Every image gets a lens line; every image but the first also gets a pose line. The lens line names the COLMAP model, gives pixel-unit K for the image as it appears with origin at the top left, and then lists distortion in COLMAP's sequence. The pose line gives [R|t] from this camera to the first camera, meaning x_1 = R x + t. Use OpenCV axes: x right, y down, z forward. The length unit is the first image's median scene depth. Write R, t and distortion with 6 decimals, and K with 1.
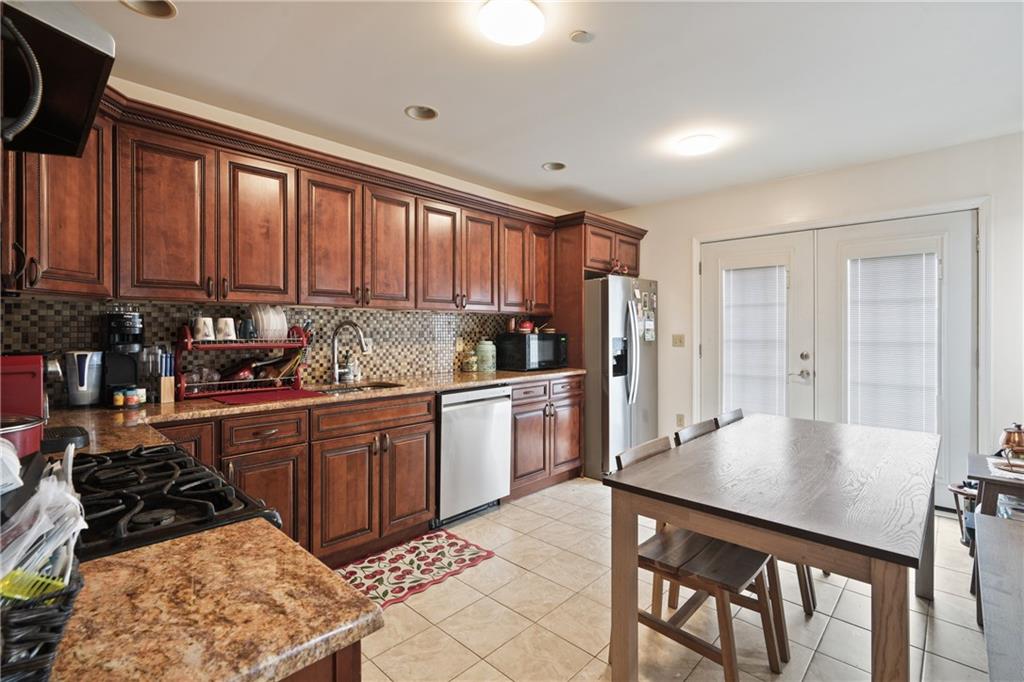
lens RADIAL K [[466.2, 0, 508.9], [0, 466.2, 332.6], [0, 0, 1]] dist [-0.002215, 0.000388]
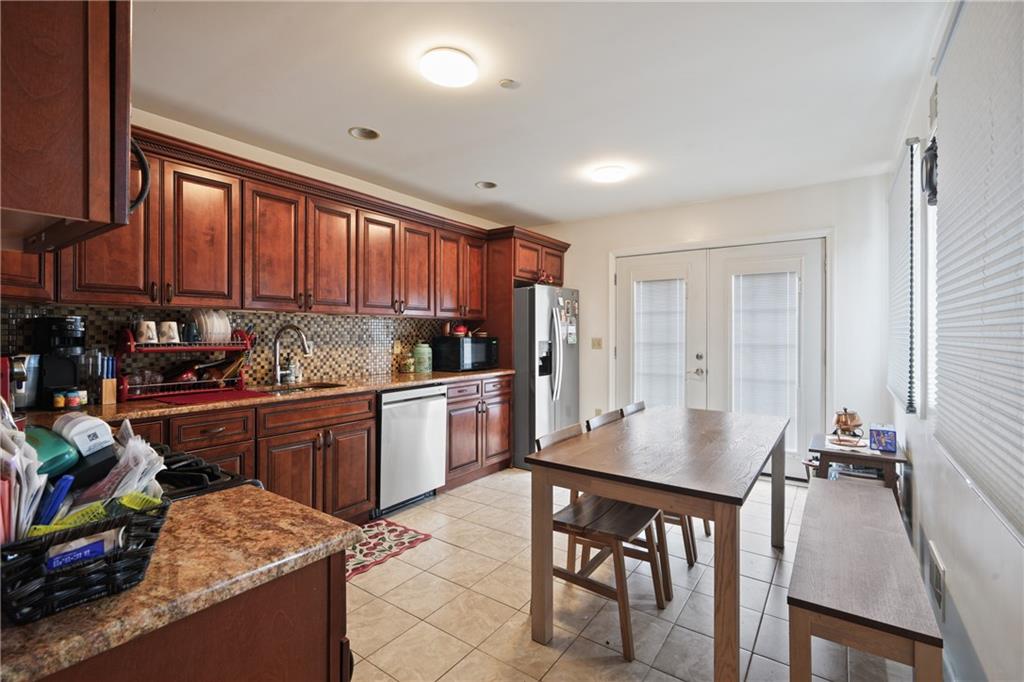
lens RADIAL K [[466.2, 0, 512.3], [0, 466.2, 332.9], [0, 0, 1]] dist [-0.002215, 0.000388]
pose [[0.988866, 0.002705, 0.148787, -0.007238], [-0.001752, 0.999977, -0.006536, -0.001059], [-0.148801, 0.006203, 0.988848, -0.126909]]
